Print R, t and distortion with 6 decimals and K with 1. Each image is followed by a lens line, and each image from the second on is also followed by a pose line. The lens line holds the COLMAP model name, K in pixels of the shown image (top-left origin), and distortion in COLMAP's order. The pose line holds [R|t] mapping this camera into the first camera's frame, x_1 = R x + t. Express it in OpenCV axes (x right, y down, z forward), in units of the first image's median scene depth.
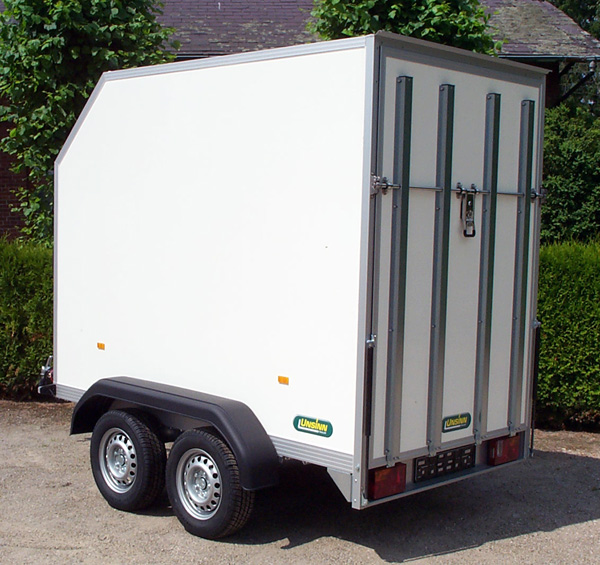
lens RADIAL K [[1009.8, 0, 300.0], [0, 1009.8, 282.5], [0, 0, 1]] dist [-0.020107, -0.173611]
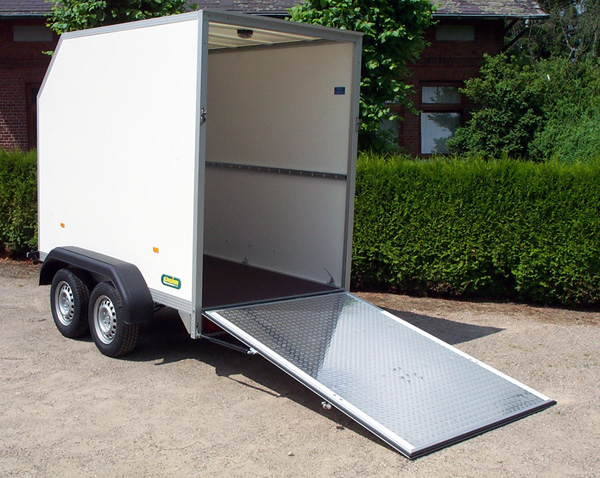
lens RADIAL K [[782.9, 0, 300.0], [0, 782.9, 239.0], [0, 0, 1]] dist [-0.072984, 0.075127]
pose [[0.996755, 0.025727, -0.076270, 0.173684], [-0.020664, 0.997576, 0.066444, 0.001502], [0.077795, -0.064653, 0.994871, -0.062214]]
